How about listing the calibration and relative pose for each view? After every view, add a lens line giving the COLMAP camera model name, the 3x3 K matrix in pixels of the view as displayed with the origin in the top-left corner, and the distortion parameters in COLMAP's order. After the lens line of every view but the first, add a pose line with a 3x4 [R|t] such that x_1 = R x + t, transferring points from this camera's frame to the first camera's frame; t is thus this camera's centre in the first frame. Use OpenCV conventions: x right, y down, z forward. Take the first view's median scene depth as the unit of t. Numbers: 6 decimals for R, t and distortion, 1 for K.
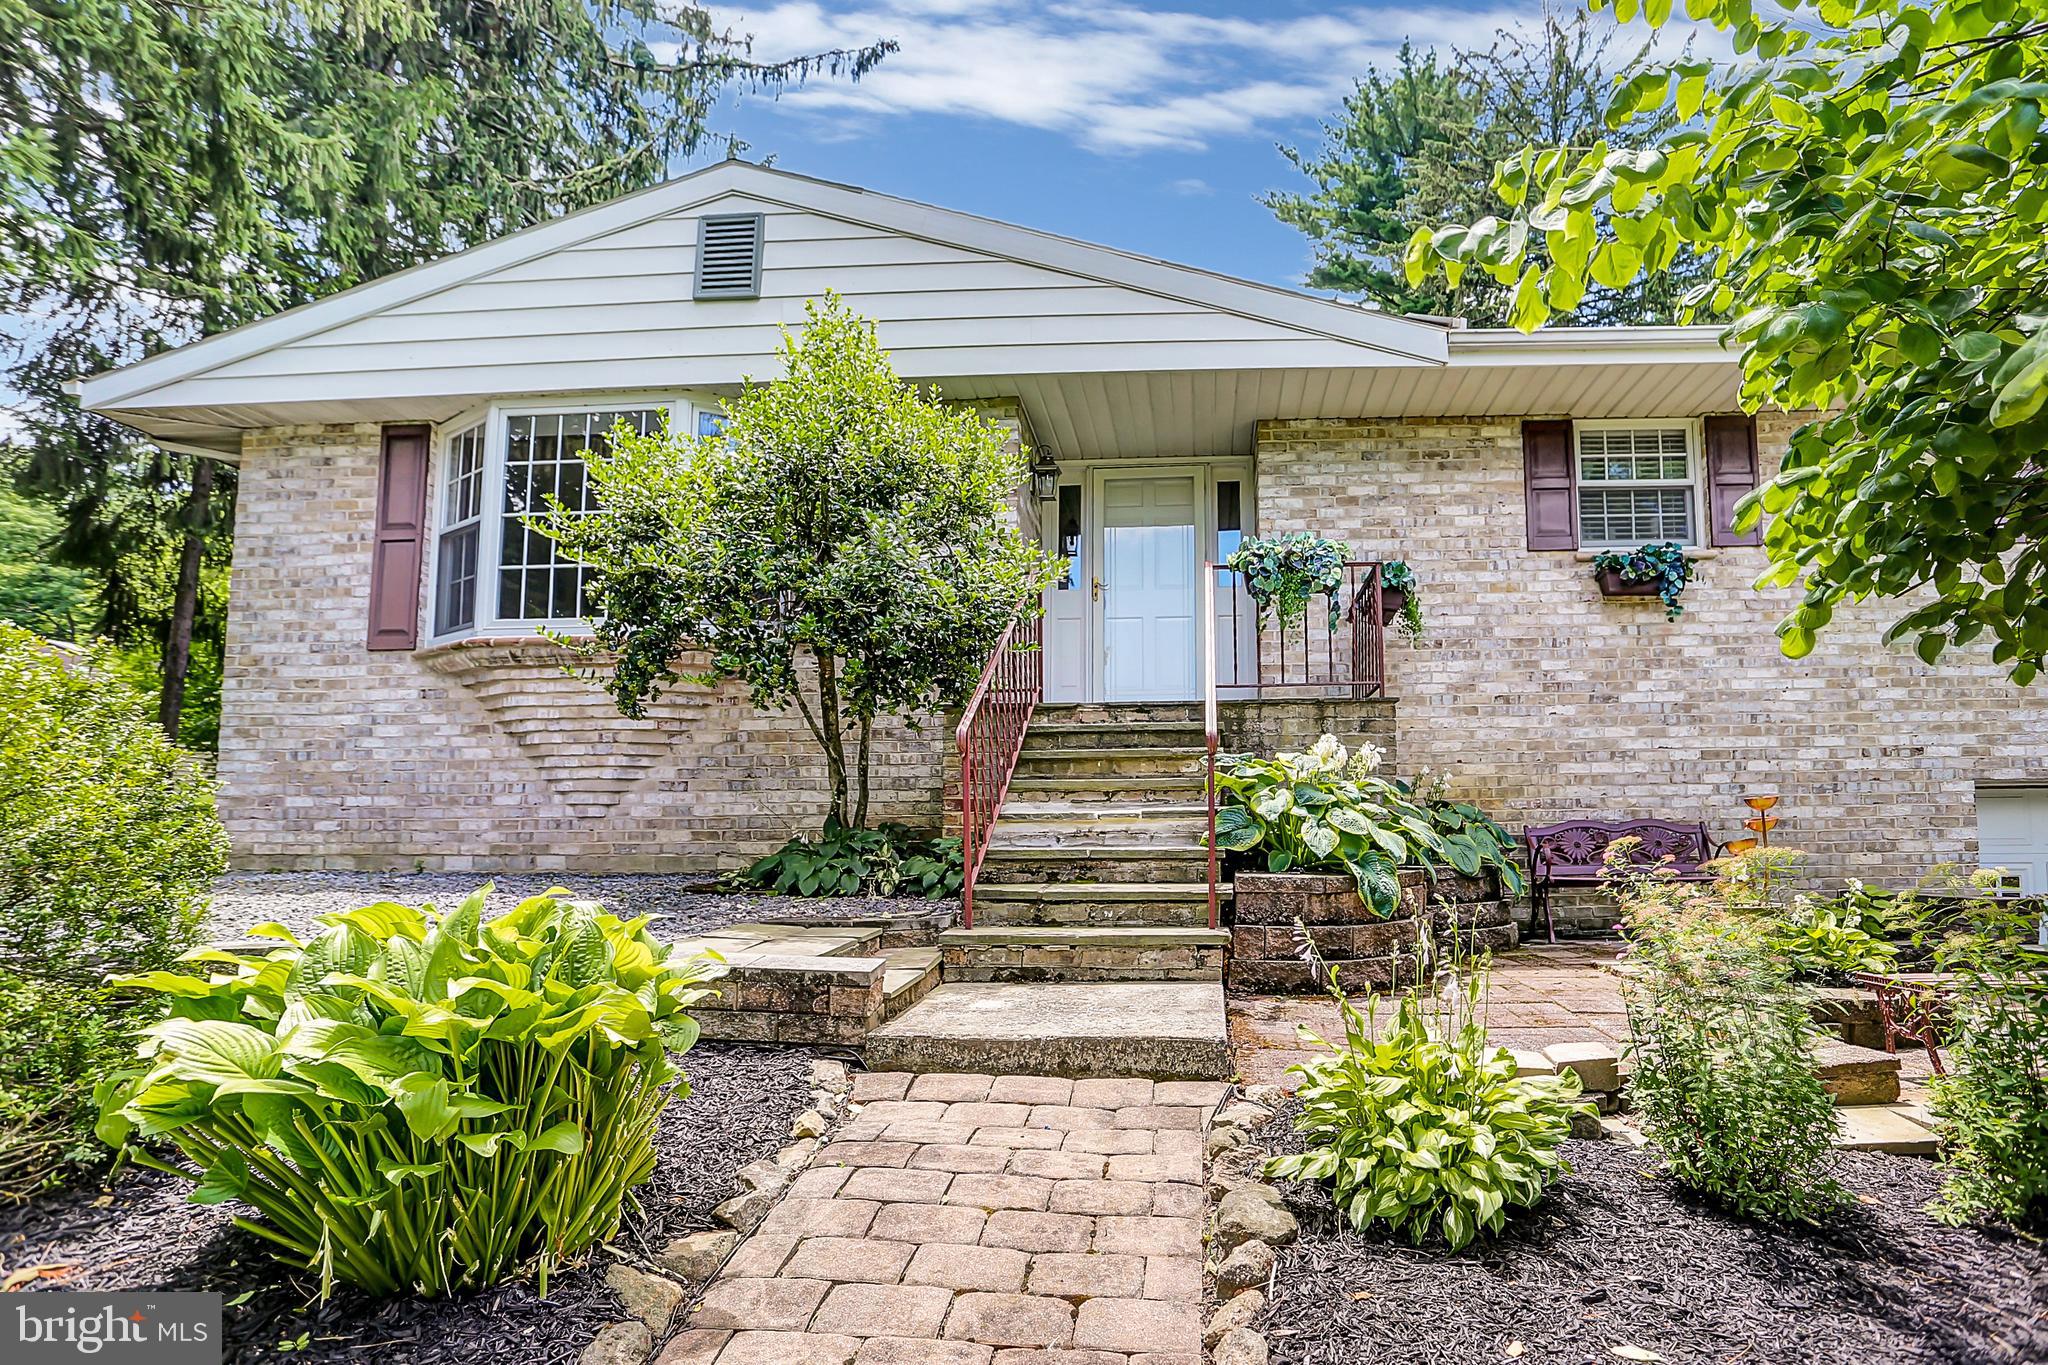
lens RADIAL K [[1086.0, 0, 1033.0], [0, 1086.0, 766.2], [0, 0, 1]] dist [-0.046405, 0.000131]
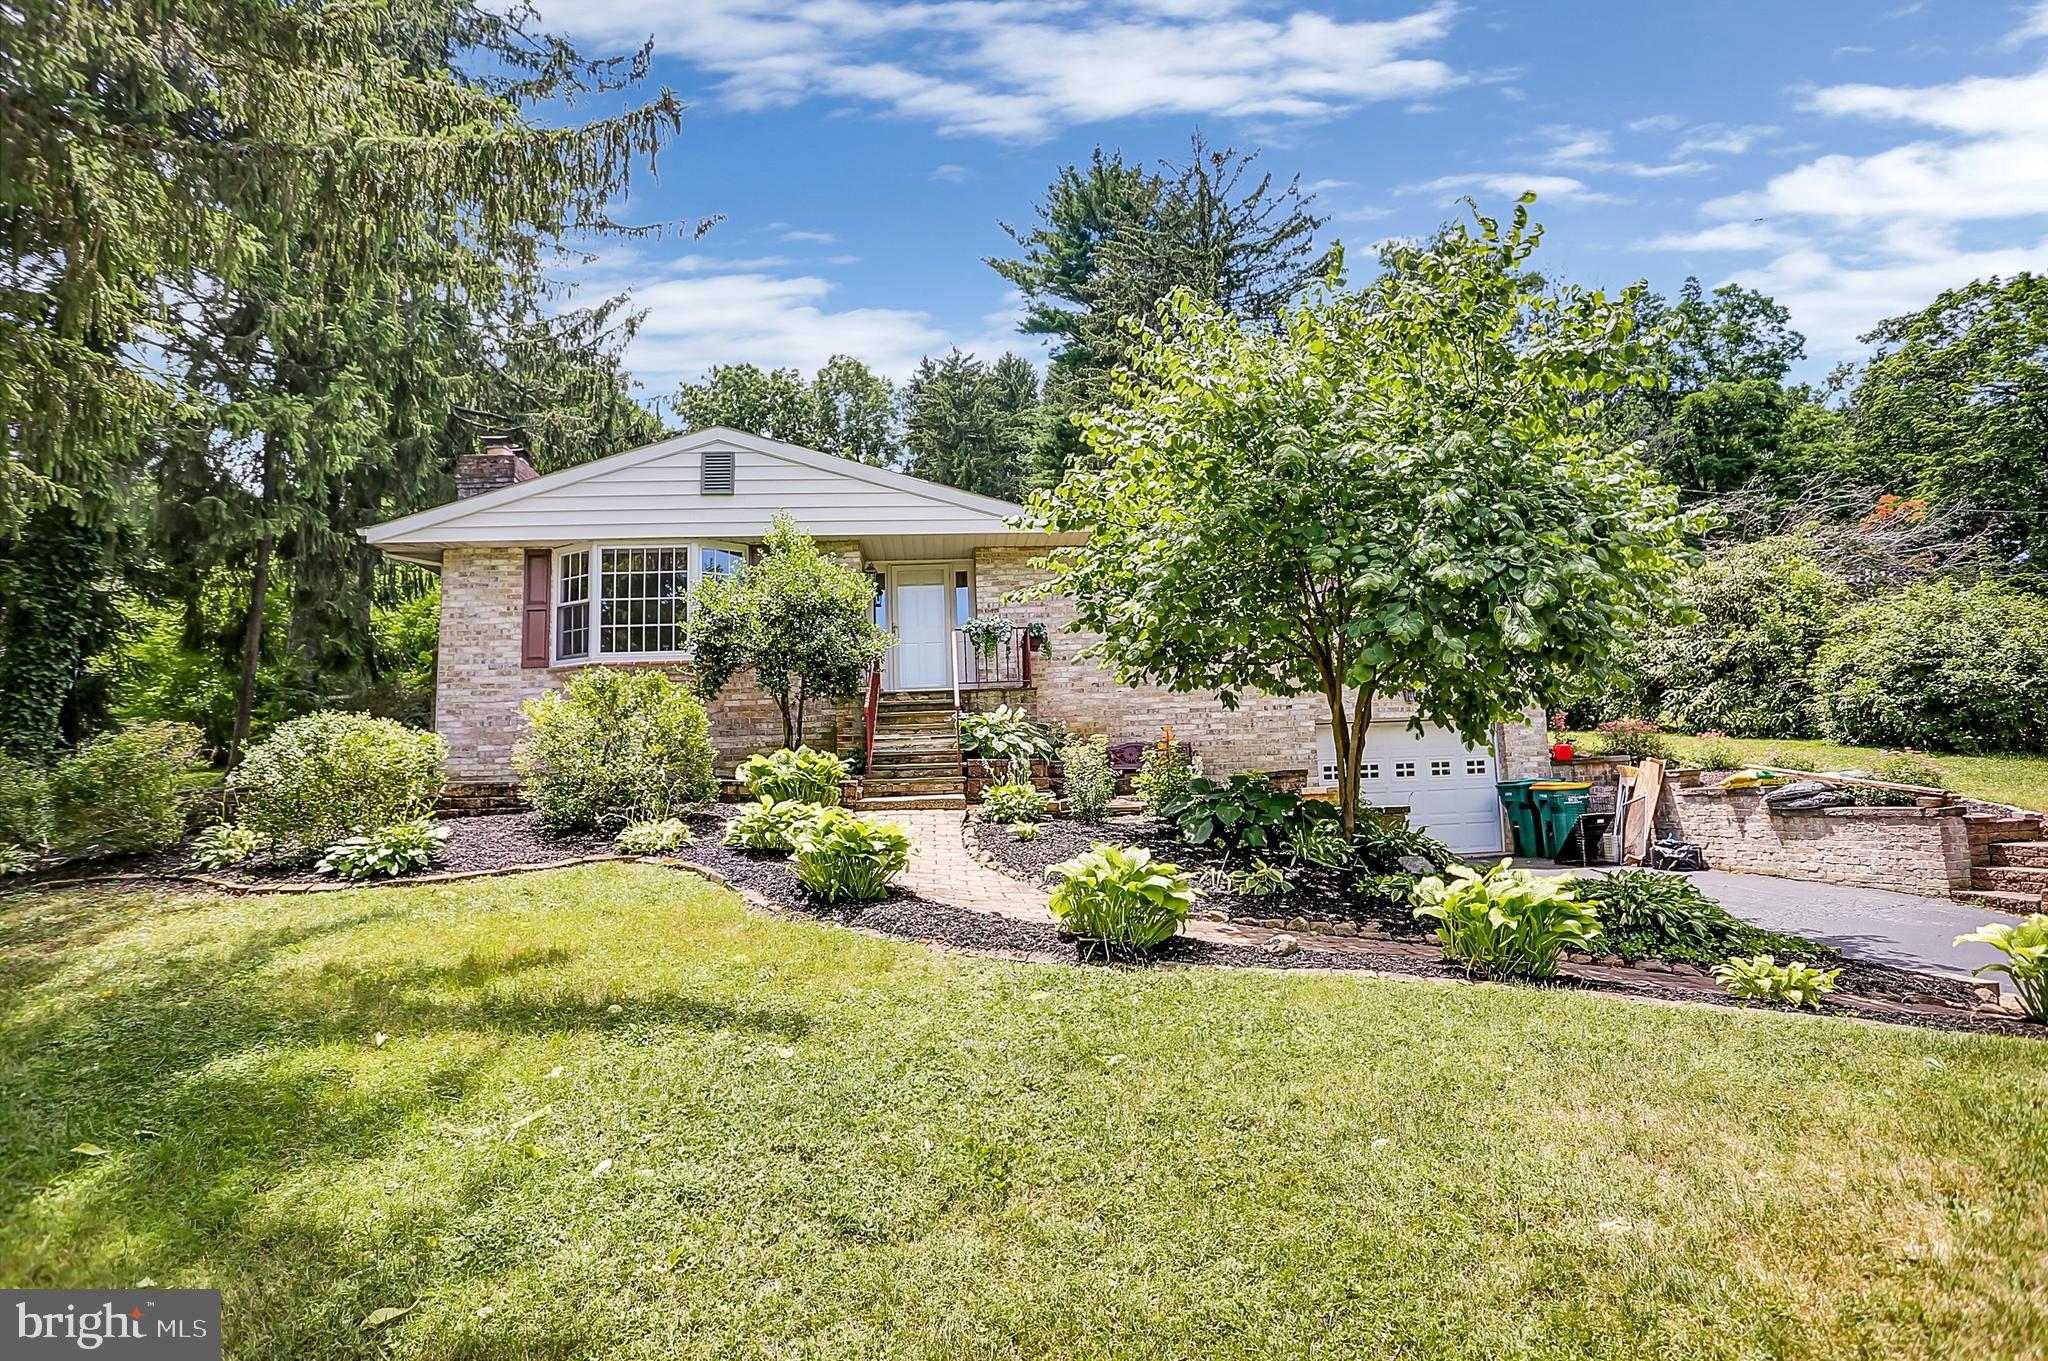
lens RADIAL K [[1018.0, 0, 952.2], [0, 1018.0, 691.1], [0, 0, 1]] dist [-0.071988, 0.022653]
pose [[0.986381, -0.015117, 0.163779, -0.158440], [0.021755, 0.999010, -0.038814, 0.019423], [-0.163030, 0.041848, 0.985733, -0.904168]]
